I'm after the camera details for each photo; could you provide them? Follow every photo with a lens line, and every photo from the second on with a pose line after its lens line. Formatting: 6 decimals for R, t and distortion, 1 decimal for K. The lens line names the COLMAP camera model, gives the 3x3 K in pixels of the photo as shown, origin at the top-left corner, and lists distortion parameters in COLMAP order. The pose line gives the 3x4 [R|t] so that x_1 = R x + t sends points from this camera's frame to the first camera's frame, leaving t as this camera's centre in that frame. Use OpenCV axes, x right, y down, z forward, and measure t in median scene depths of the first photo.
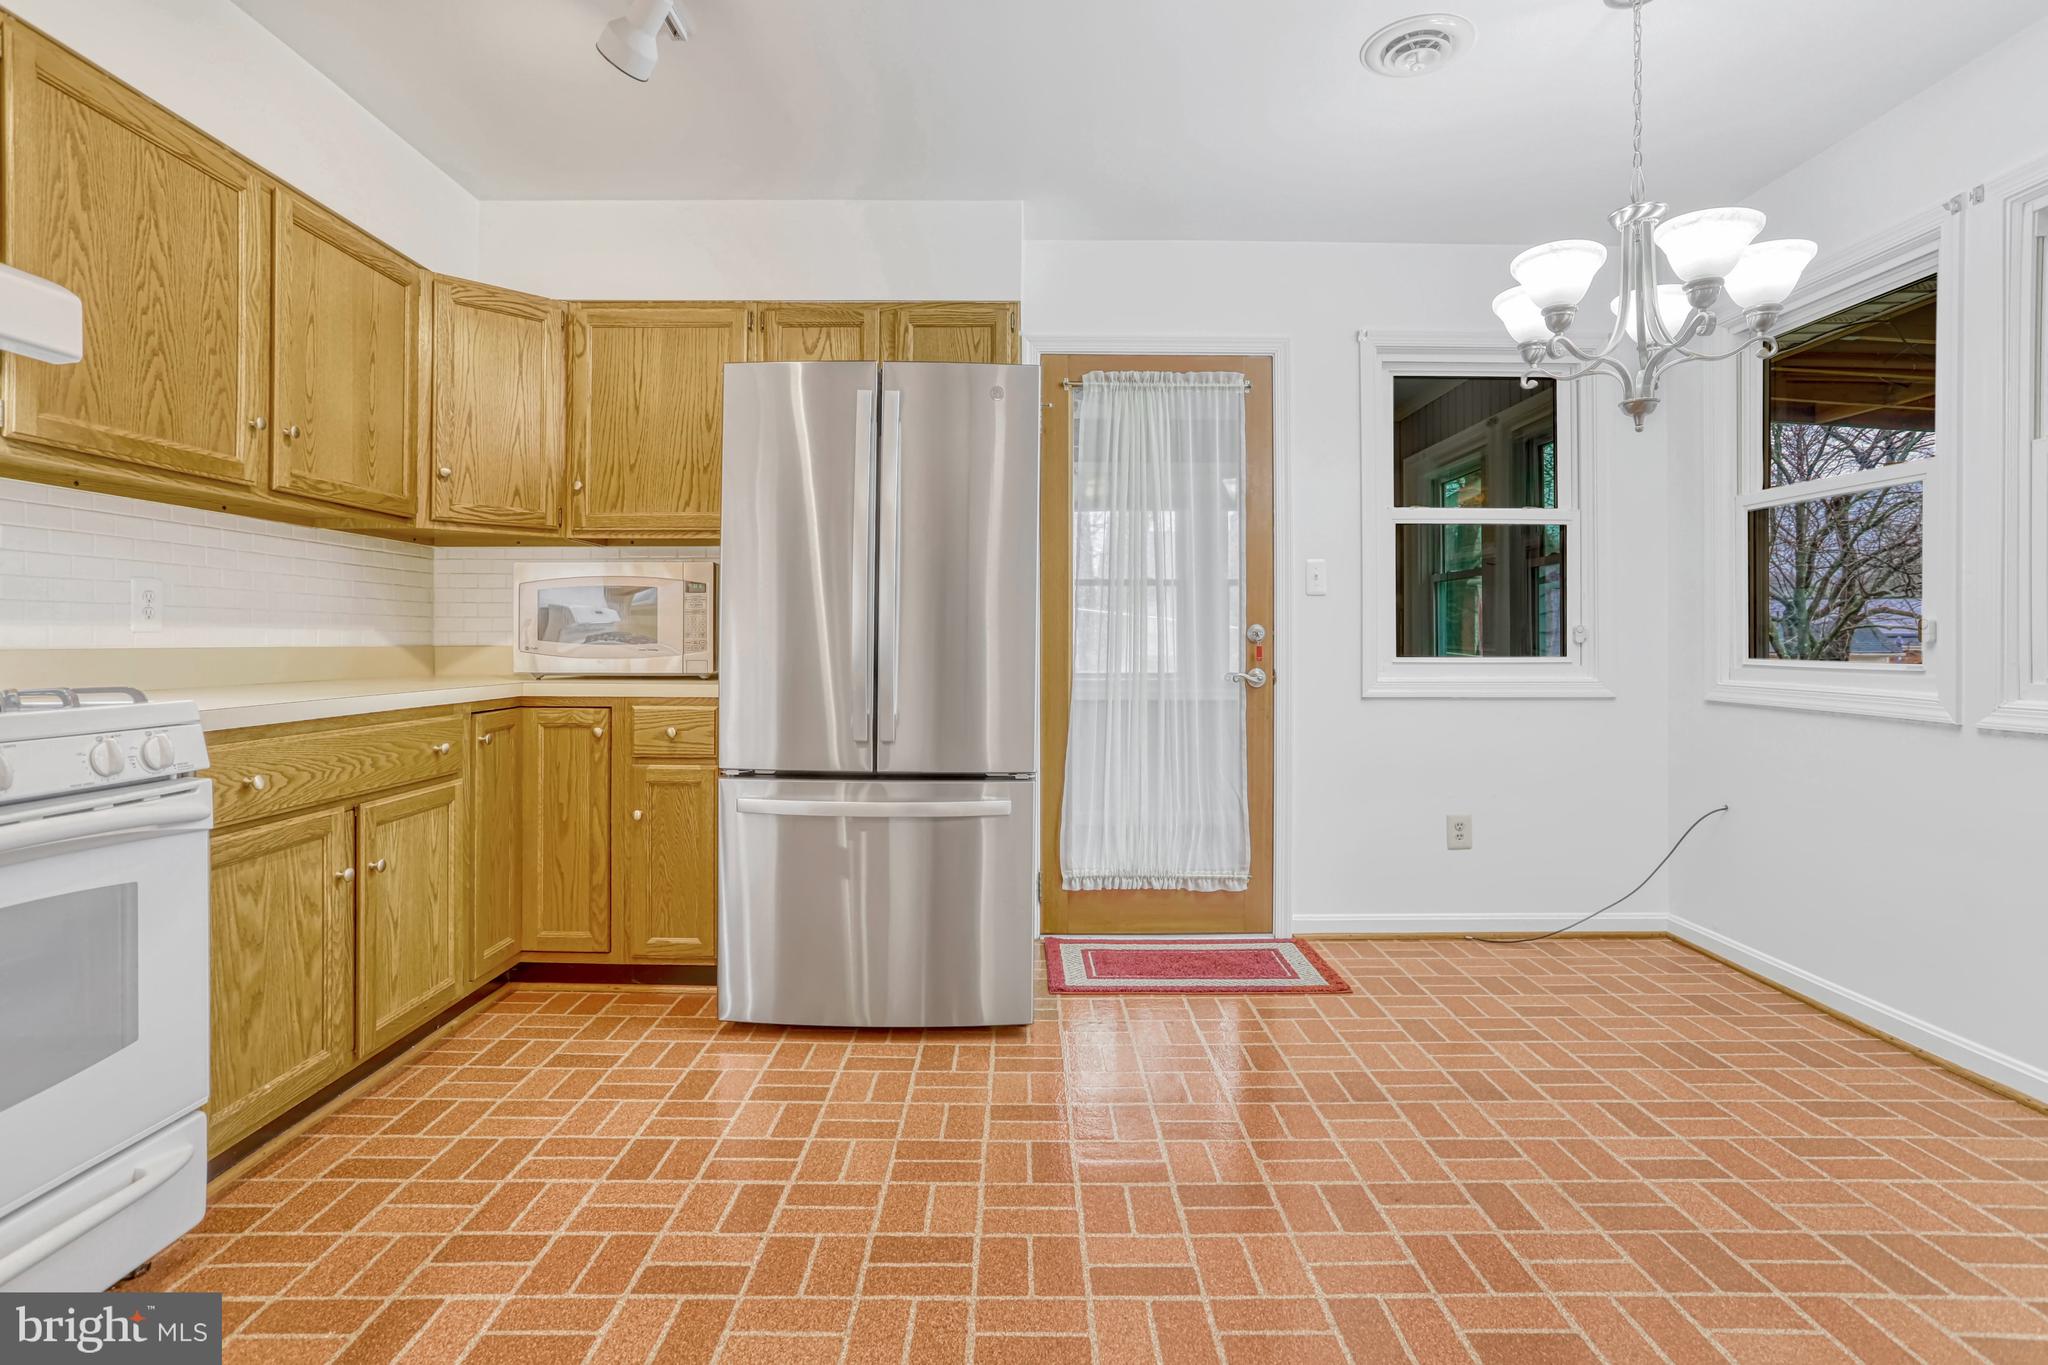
lens RADIAL K [[1018.2, 0, 1023.0], [0, 1018.2, 642.4], [0, 0, 1]] dist [-0.039676, 0.025248]
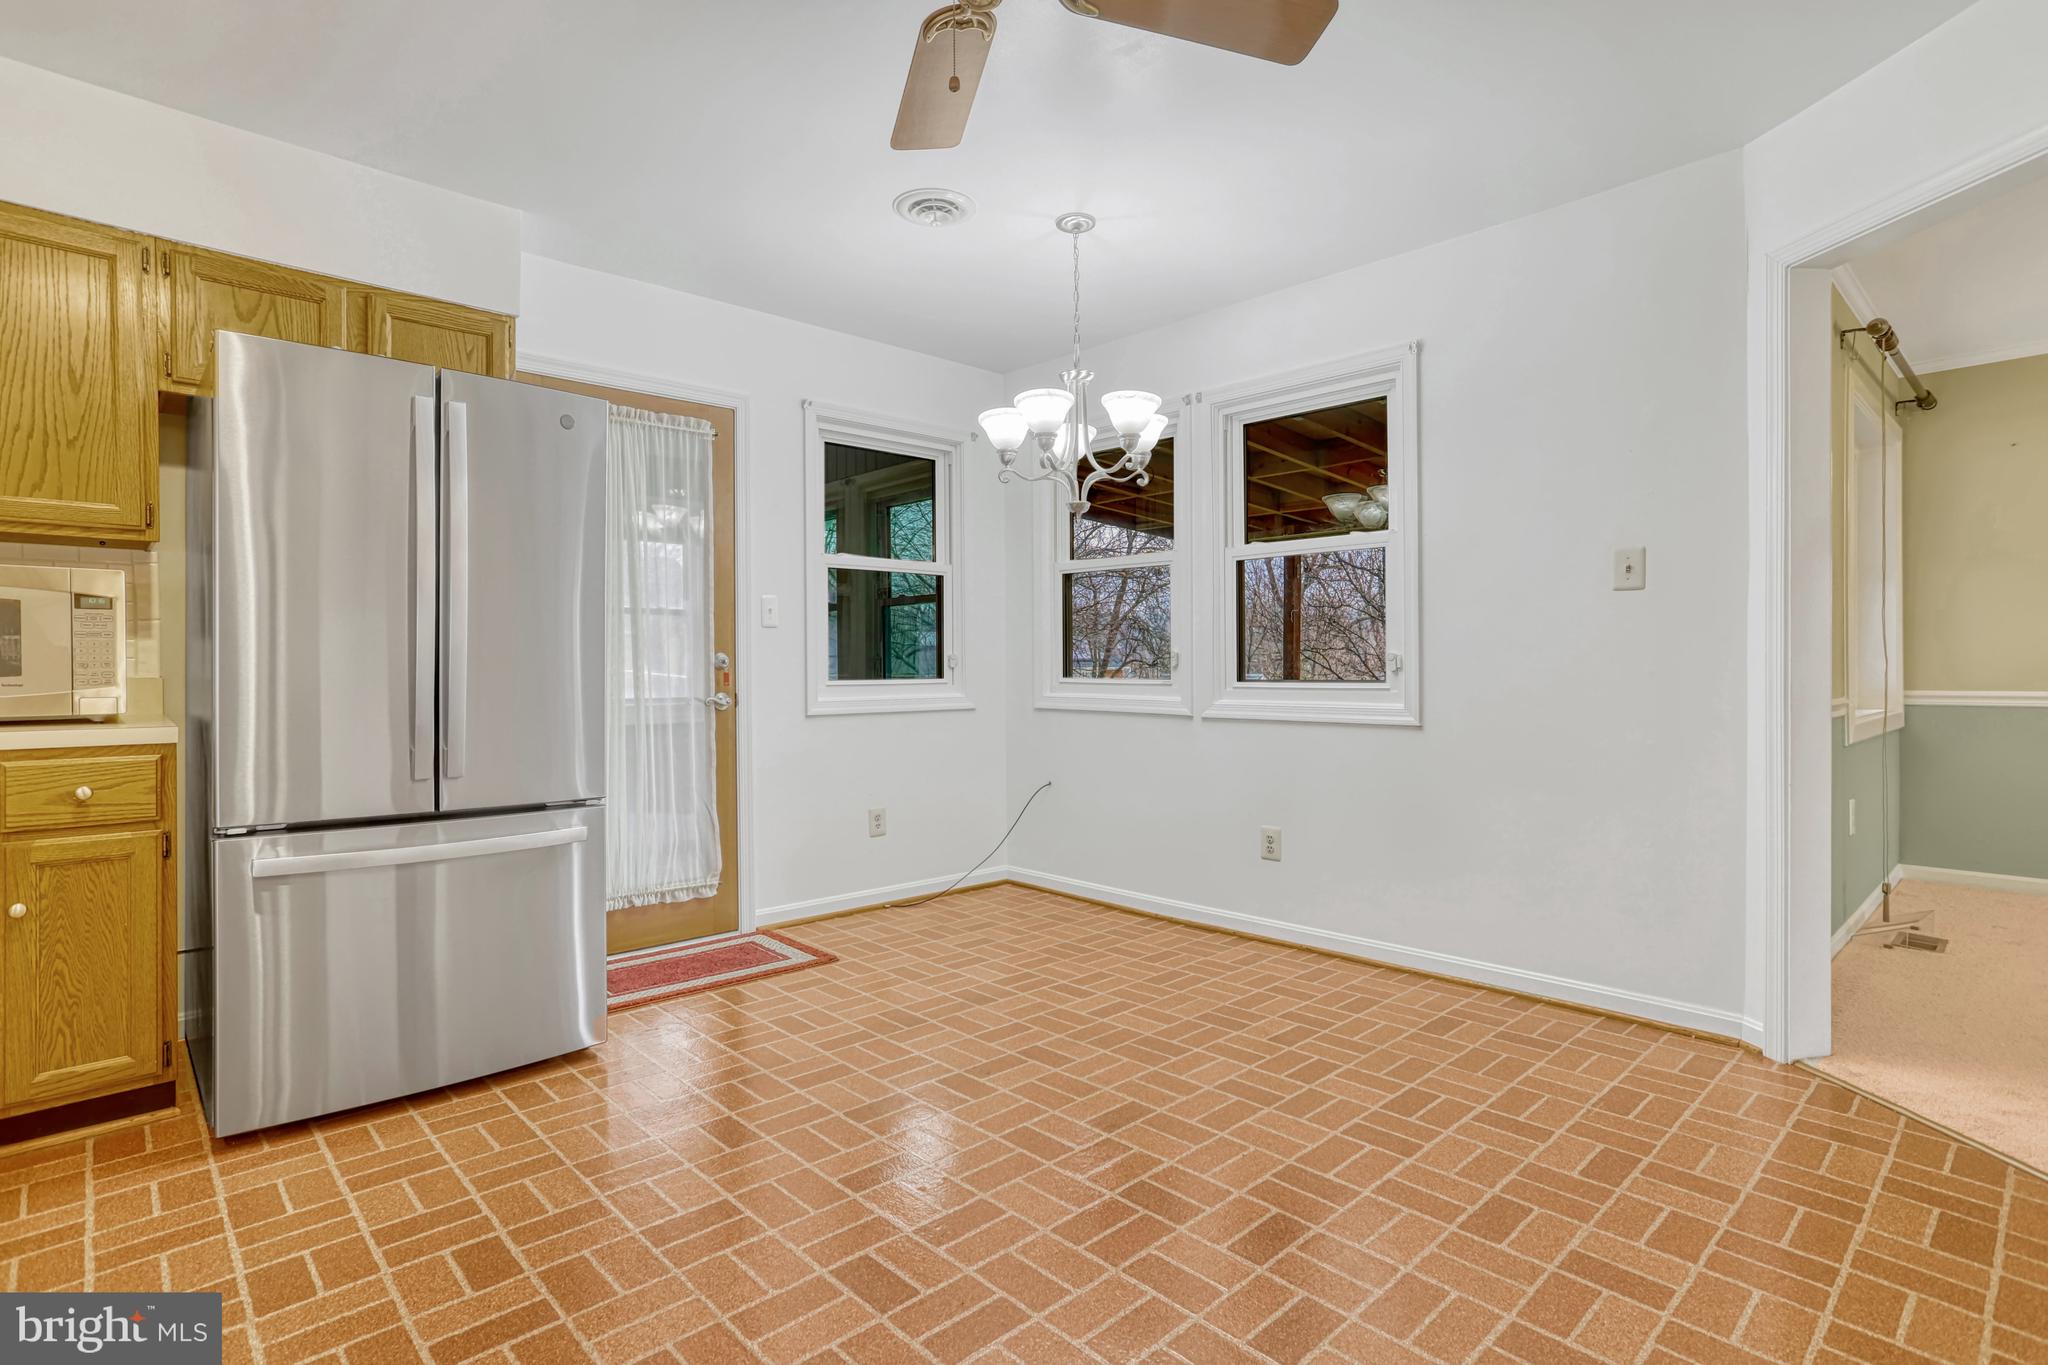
lens RADIAL K [[1018.2, 0, 1017.4], [0, 1018.2, 679.8], [0, 0, 1]] dist [-0.039676, 0.025248]
pose [[0.734040, -0.014643, 0.678948, -0.382901], [0.006794, 0.999876, 0.014219, -0.002112], [-0.679072, -0.005825, 0.734049, -0.029395]]
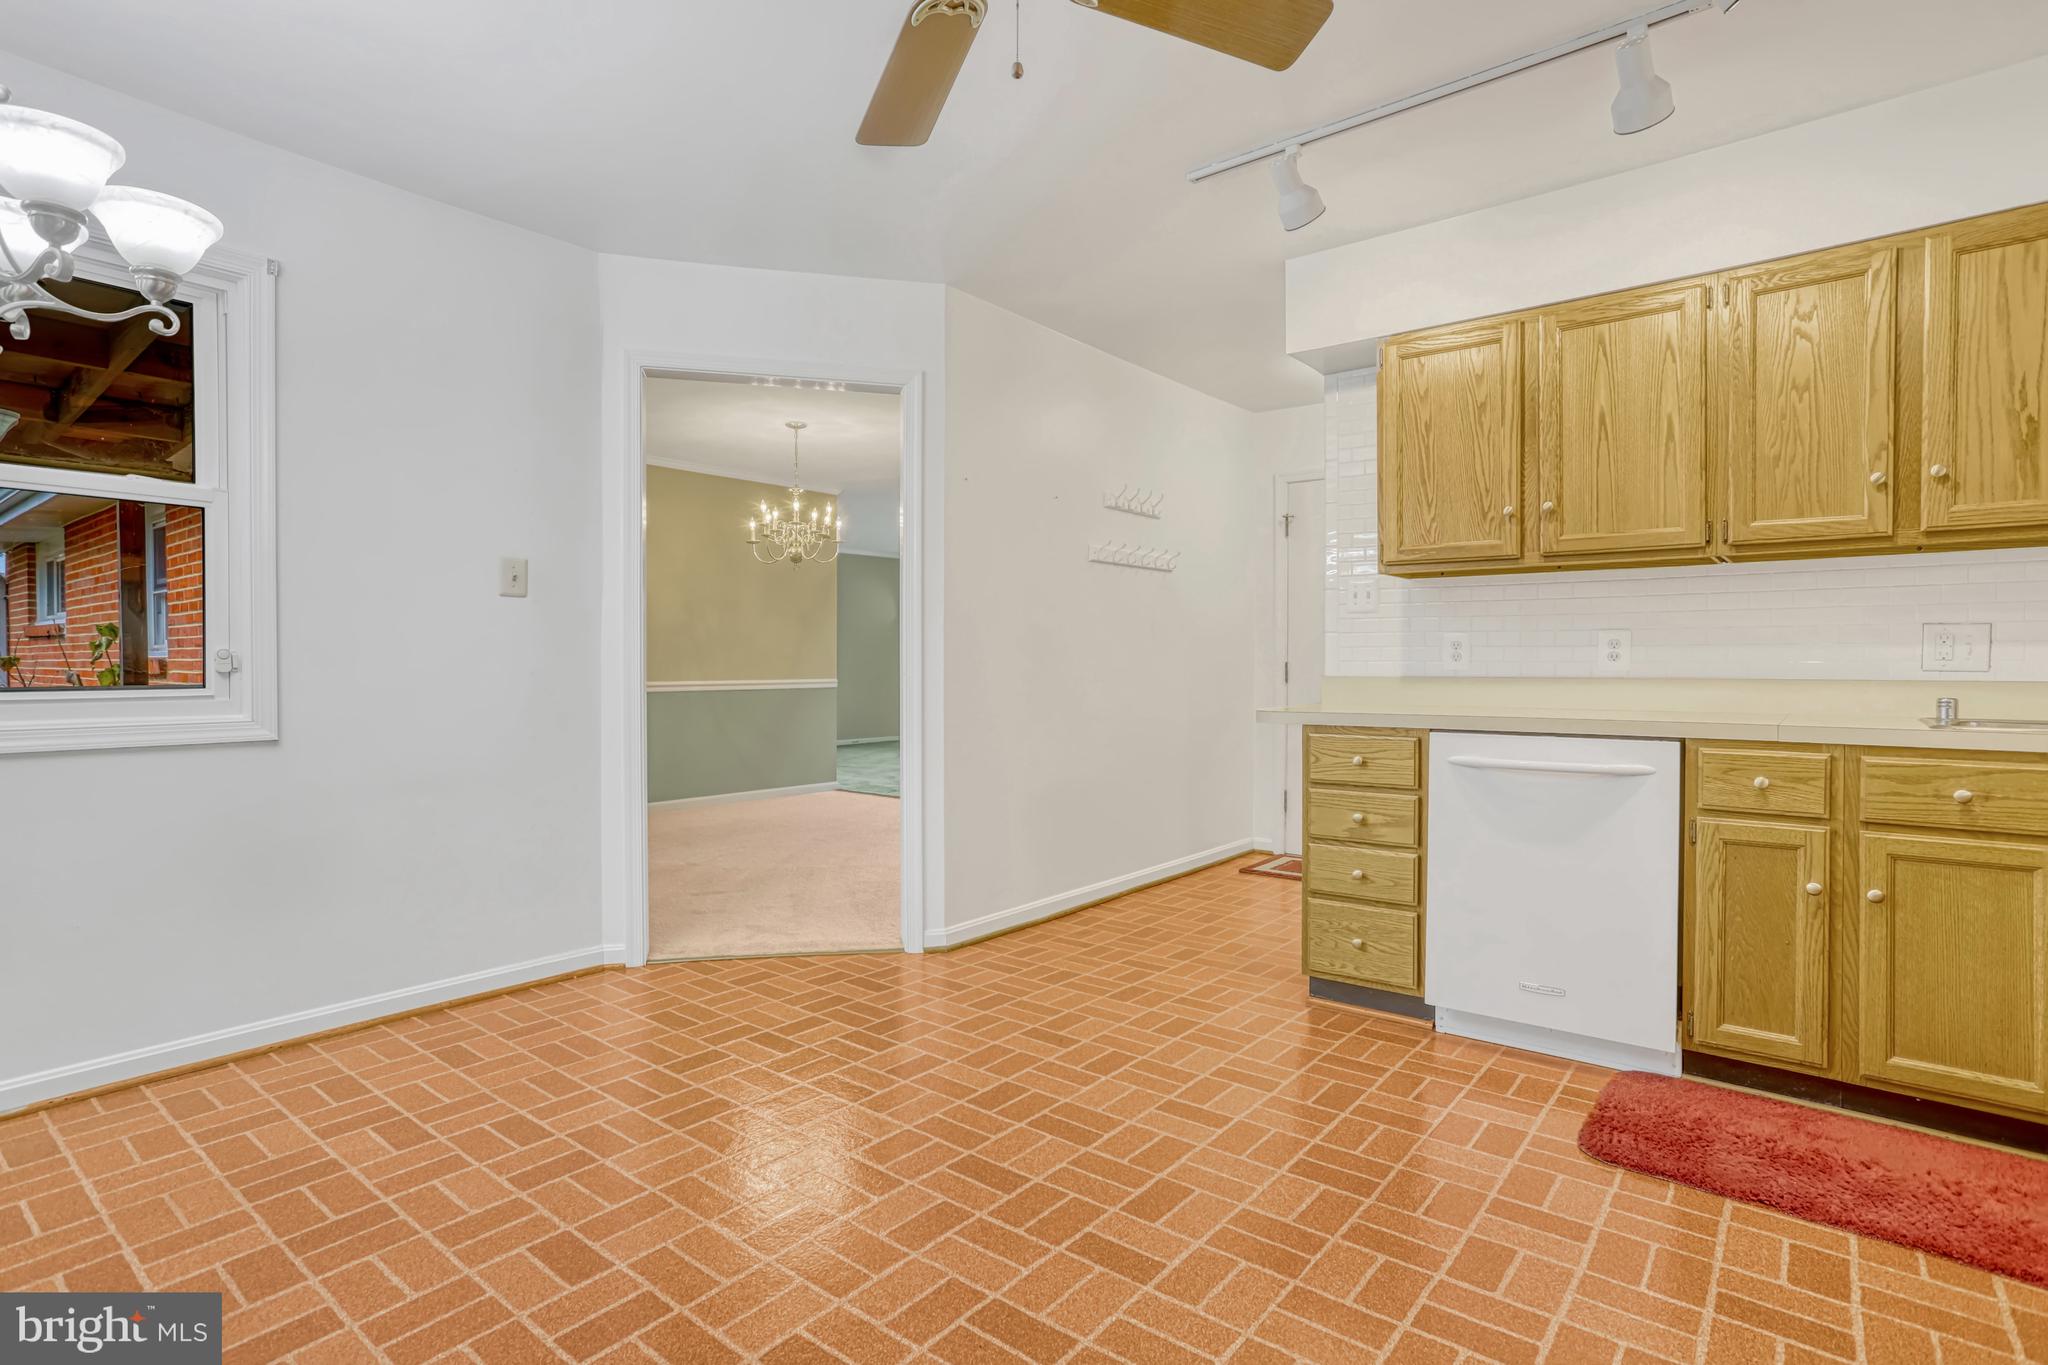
lens RADIAL K [[1018.2, 0, 1036.4], [0, 1018.2, 664.7], [0, 0, 1]] dist [-0.039676, 0.025248]
pose [[-0.788813, -0.006226, 0.614602, -0.373742], [-0.006644, 0.999977, 0.001602, -0.003433], [-0.614597, -0.002819, -0.788836, 0.906065]]
